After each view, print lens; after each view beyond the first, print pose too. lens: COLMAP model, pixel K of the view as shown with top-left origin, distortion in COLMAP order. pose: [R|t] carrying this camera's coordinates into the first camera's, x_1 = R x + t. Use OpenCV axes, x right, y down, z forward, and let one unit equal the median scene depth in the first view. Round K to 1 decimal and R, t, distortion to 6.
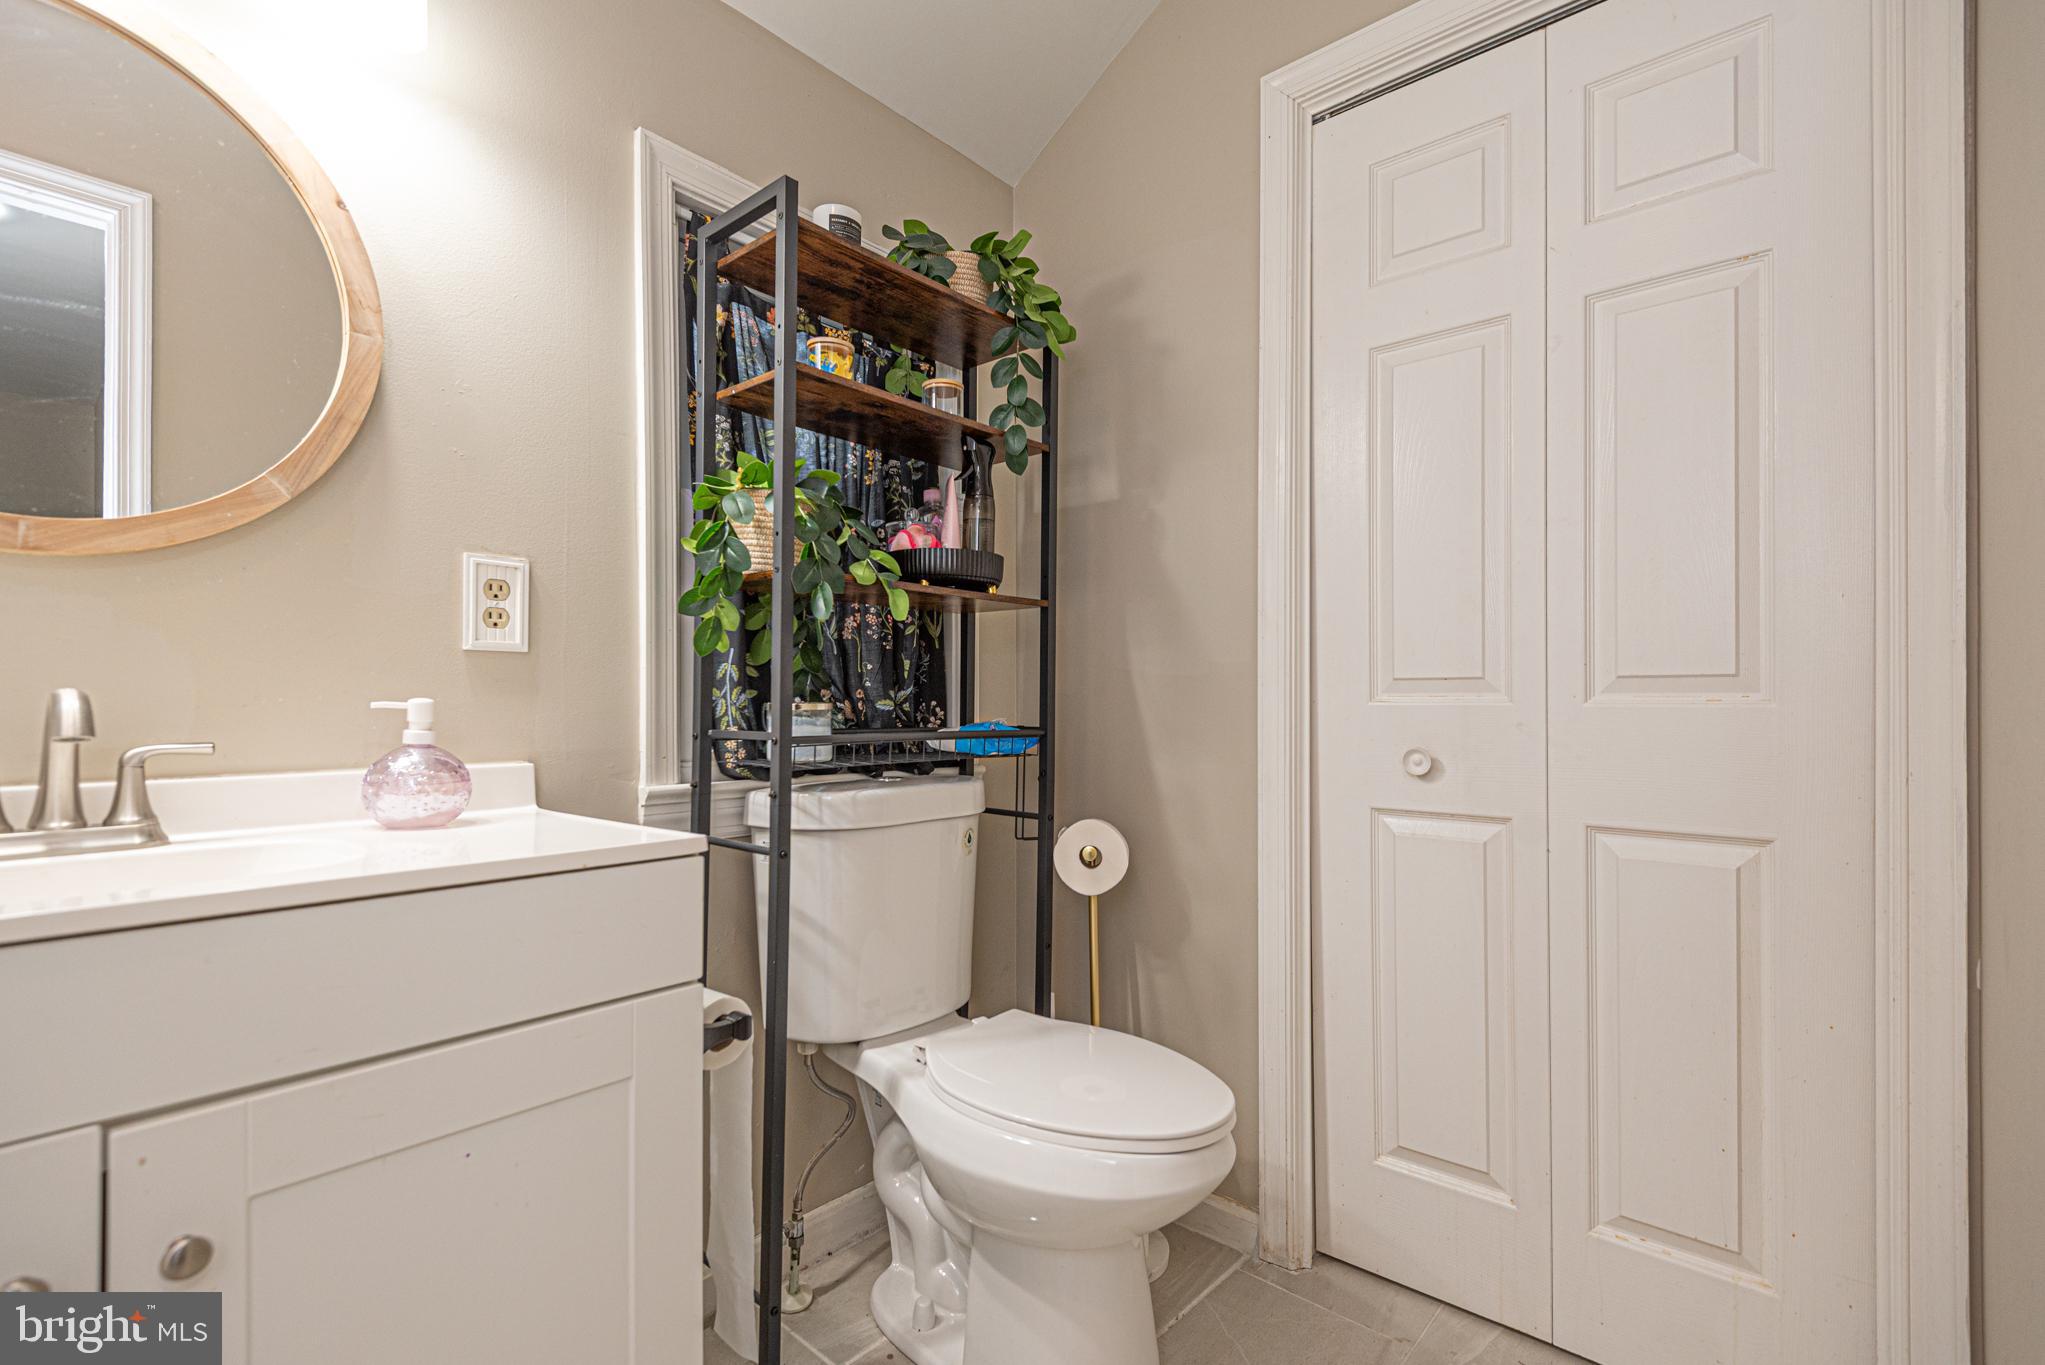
lens RADIAL K [[950.1, 0, 1044.4], [0, 950.1, 691.9], [0, 0, 1]] dist [0.035965, -0.018496]
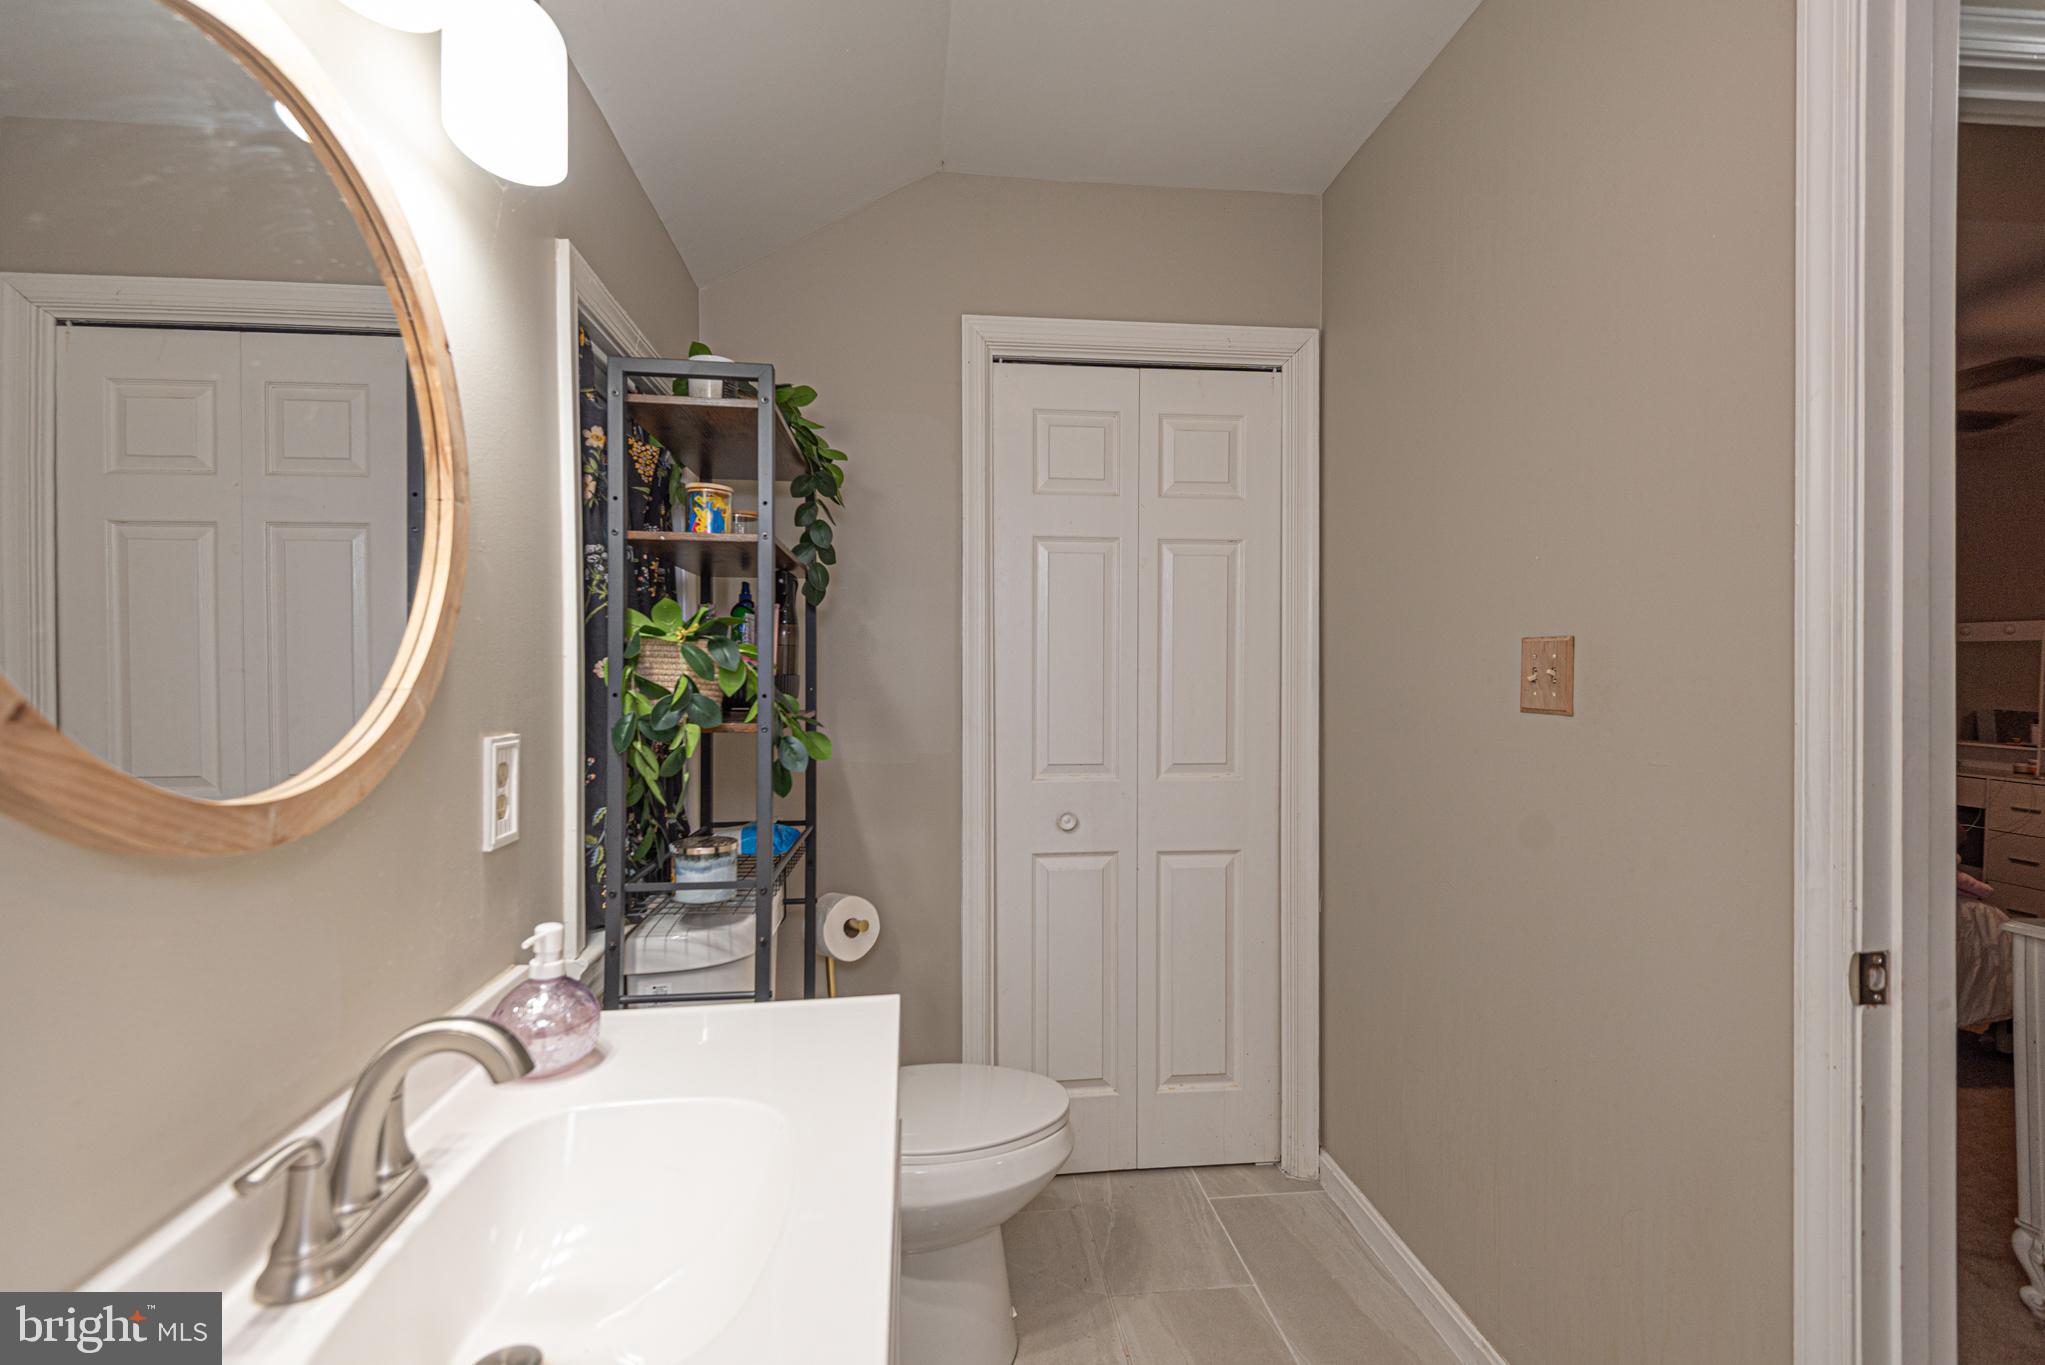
lens RADIAL K [[916.2, 0, 1032.2], [0, 916.2, 673.0], [0, 0, 1]] dist [0.040455, -0.020955]
pose [[0.670788, -0.000436, 0.741649, -0.858277], [-0.009638, 0.999910, 0.009305, -0.206808], [-0.741587, -0.013390, 0.670723, 0.090517]]
